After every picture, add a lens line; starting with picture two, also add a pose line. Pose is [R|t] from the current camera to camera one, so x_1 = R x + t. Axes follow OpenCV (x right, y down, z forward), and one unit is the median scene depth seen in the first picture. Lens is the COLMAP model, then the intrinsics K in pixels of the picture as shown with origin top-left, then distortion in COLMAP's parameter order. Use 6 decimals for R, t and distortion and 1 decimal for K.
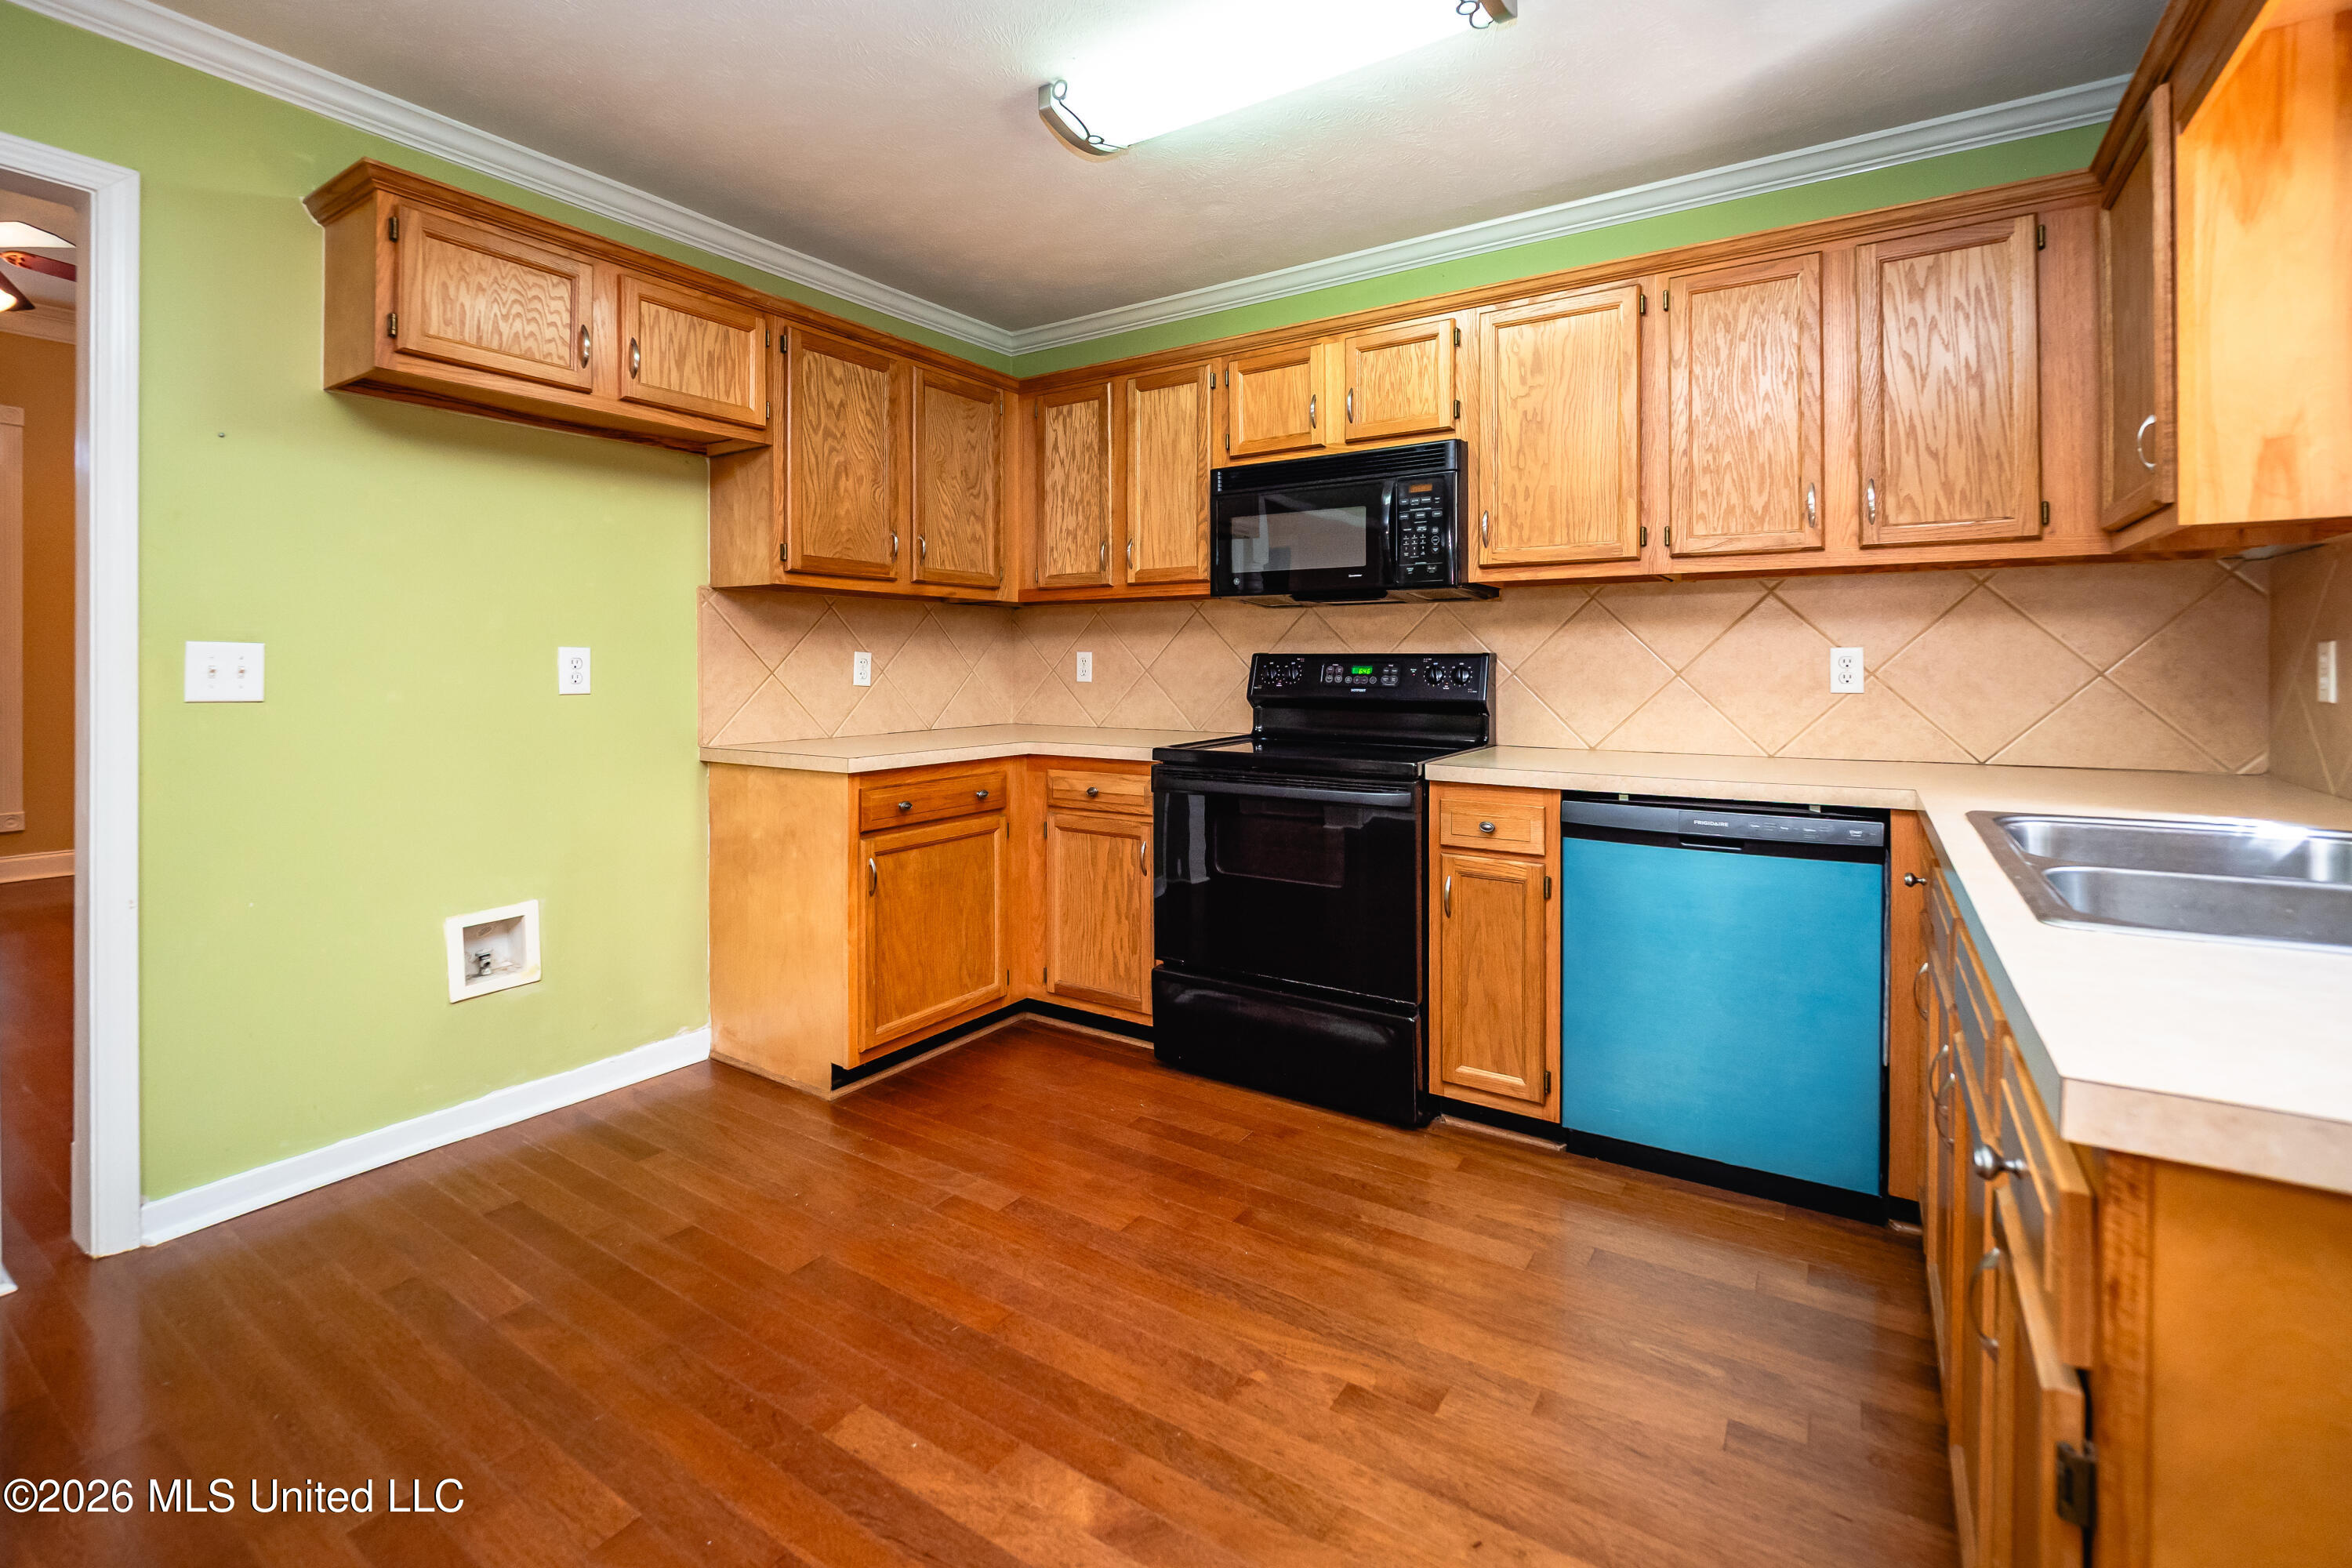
lens RADIAL K [[1014.1, 0, 1195.7], [0, 1014.1, 673.1], [0, 0, 1]] dist [-0.031348, 0.003935]
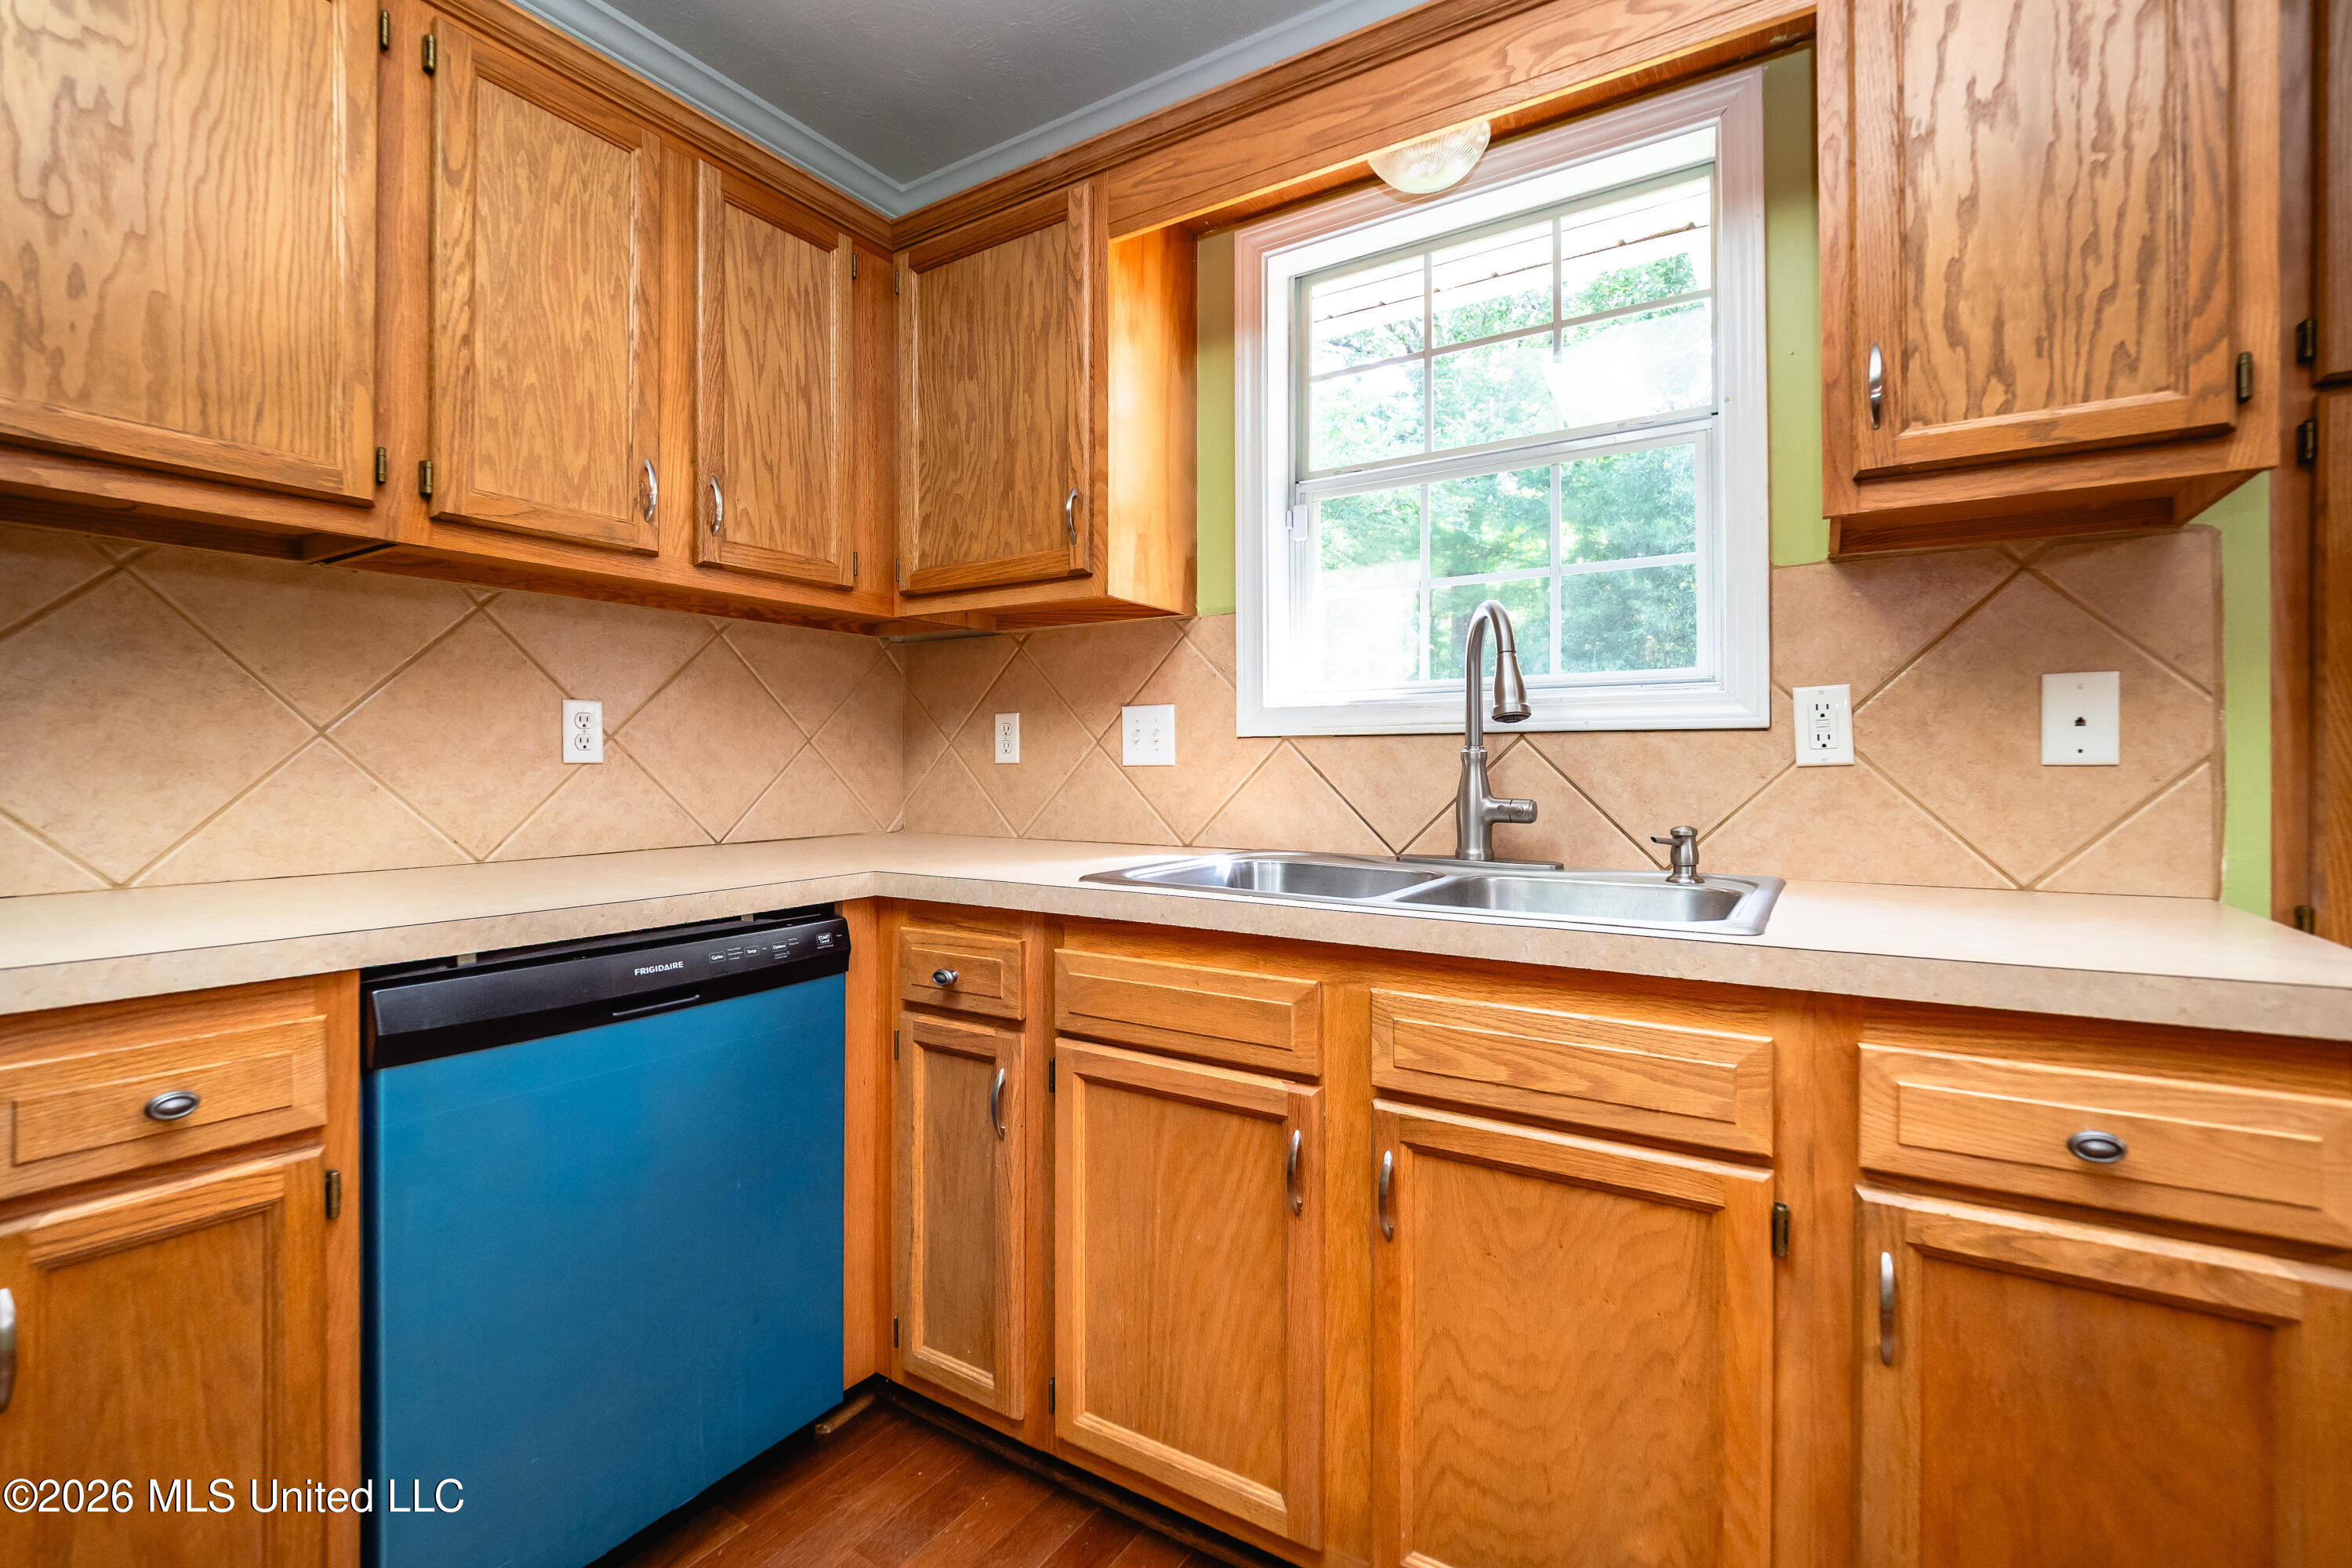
lens RADIAL K [[1046.1, 0, 1139.8], [0, 1046.1, 758.7], [0, 0, 1]] dist [-0.002914, -0.000158]
pose [[0.026769, 0.007683, 0.999612, -0.084779], [0.006993, 0.999945, -0.007873, 0.023215], [-0.999617, 0.007201, 0.026714, 0.536602]]
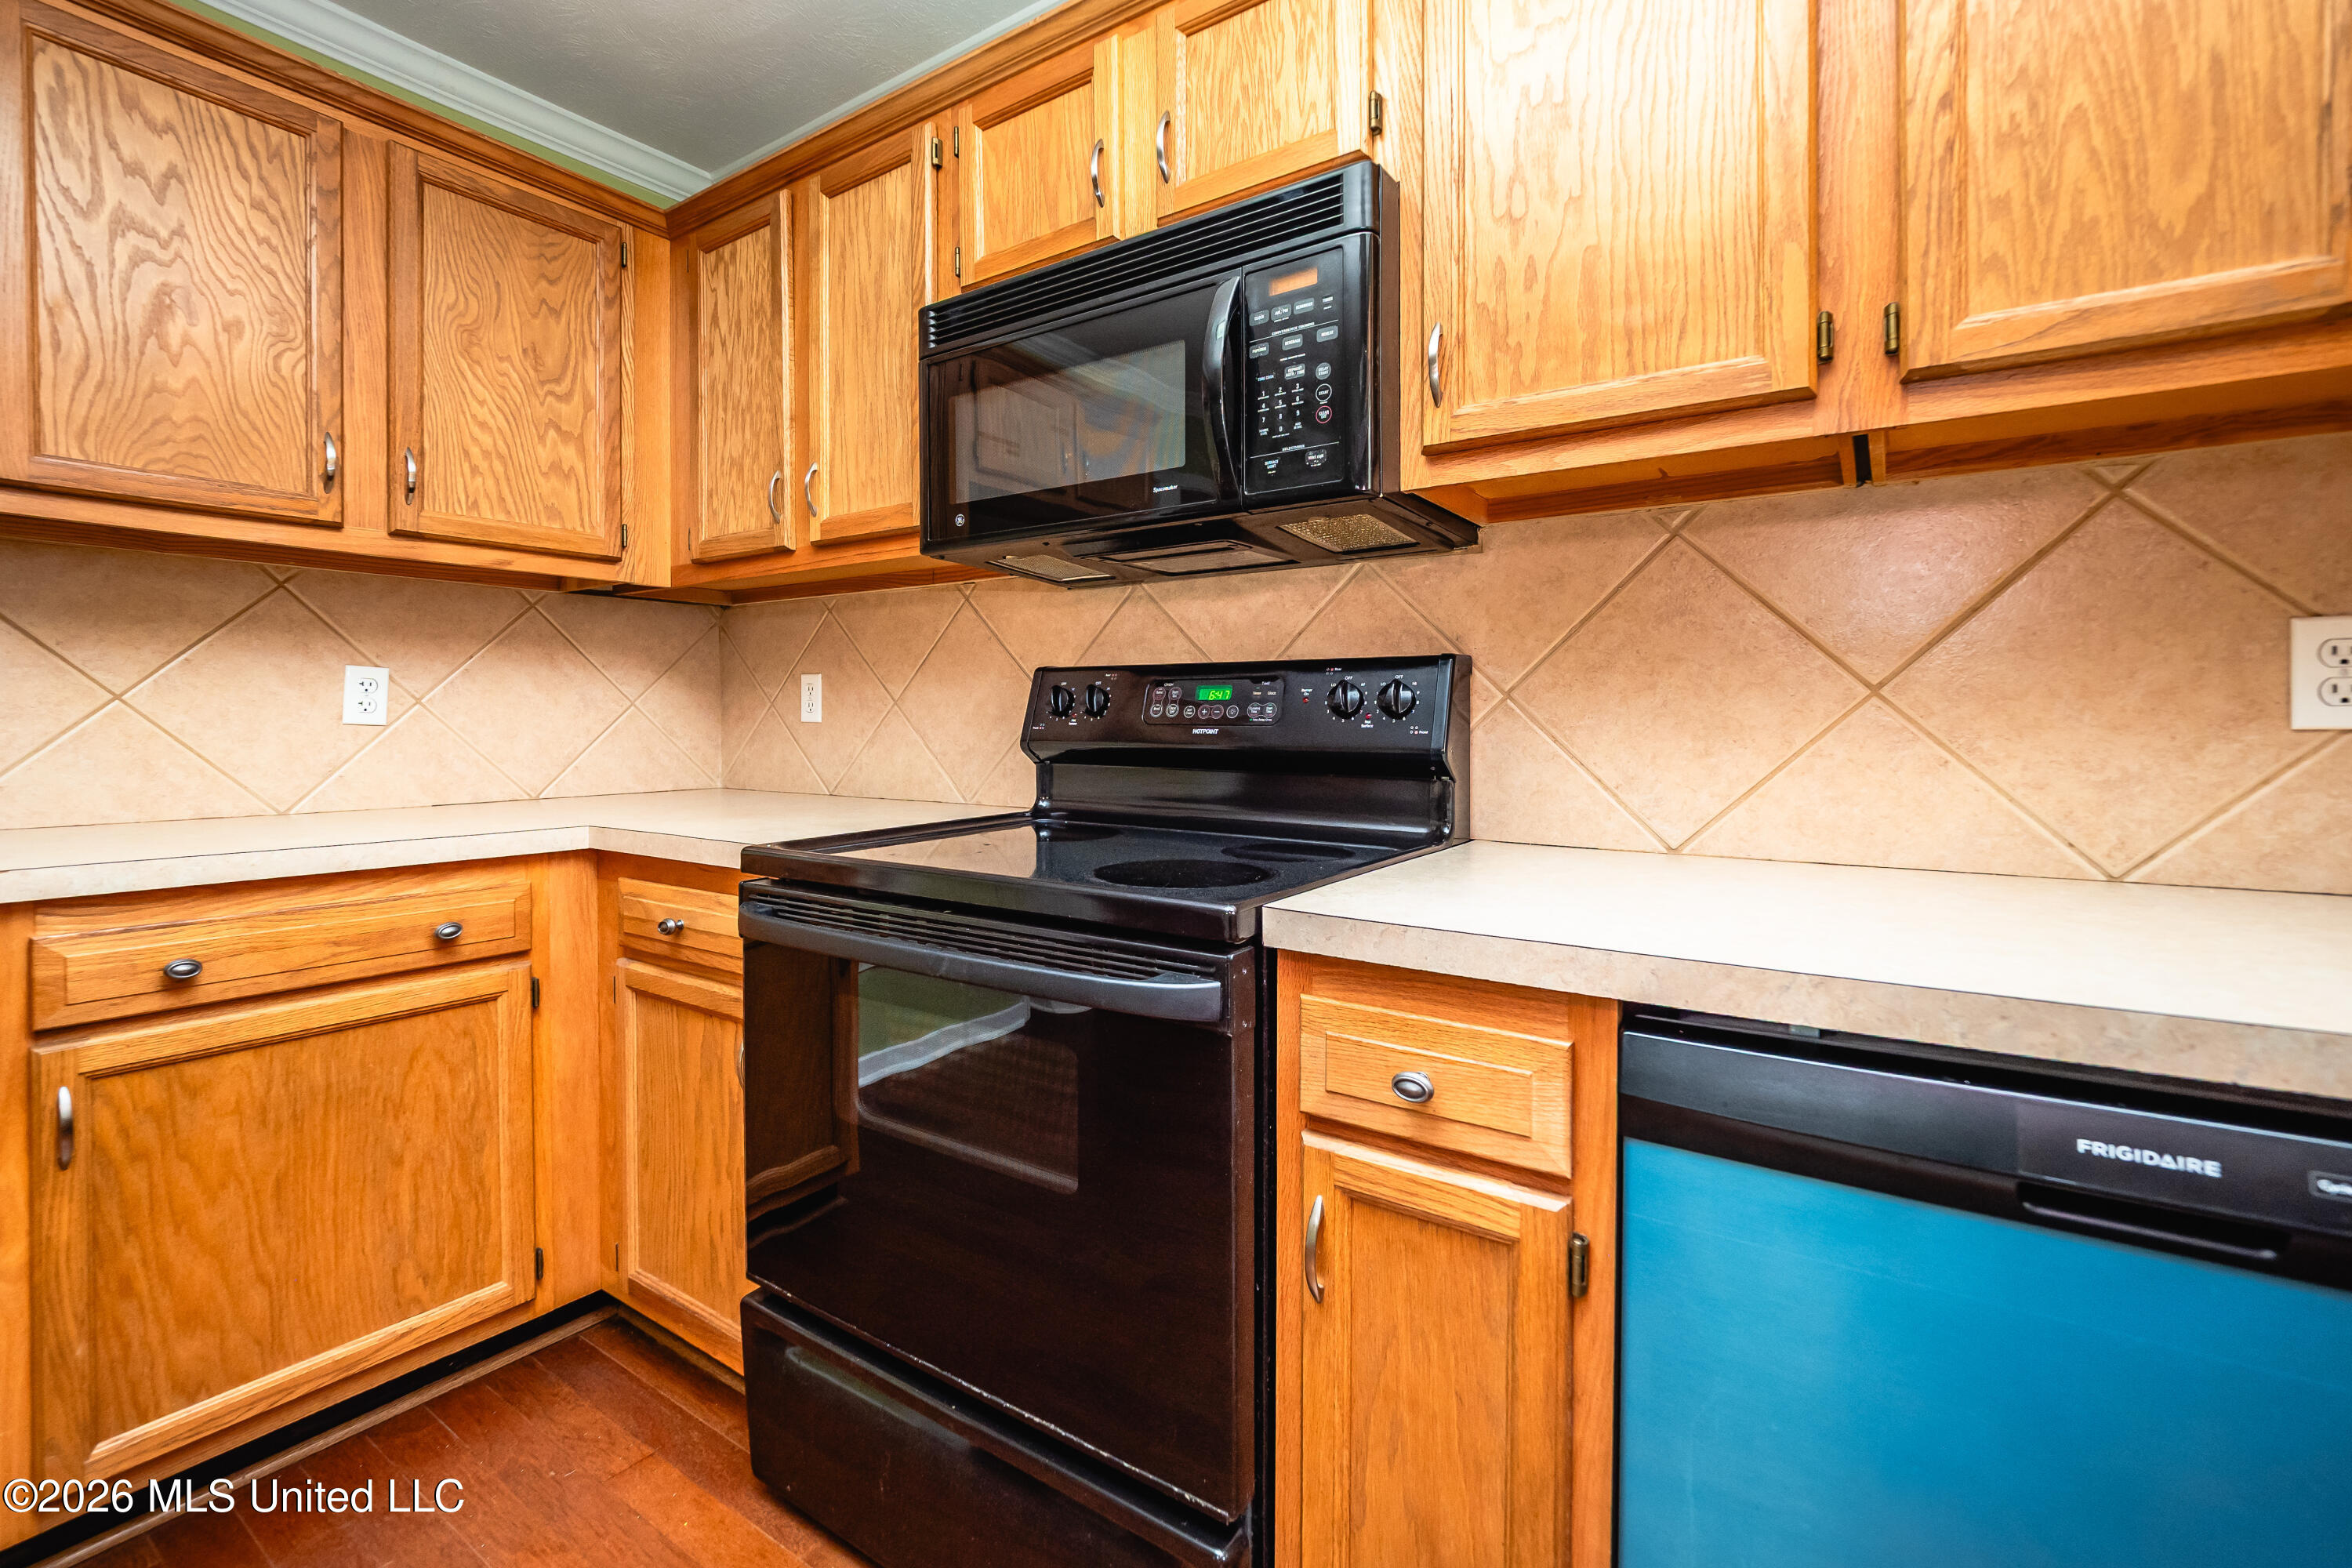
lens RADIAL K [[1012.7, 0, 1151.0], [0, 1012.7, 741.0], [0, 0, 1]] dist [-0.033779, 0.006491]
pose [[0.998491, 0.000753, -0.054914, 0.182562], [-0.000081, 0.999925, 0.012239, 0.017660], [0.054919, -0.012216, 0.998416, 0.540020]]
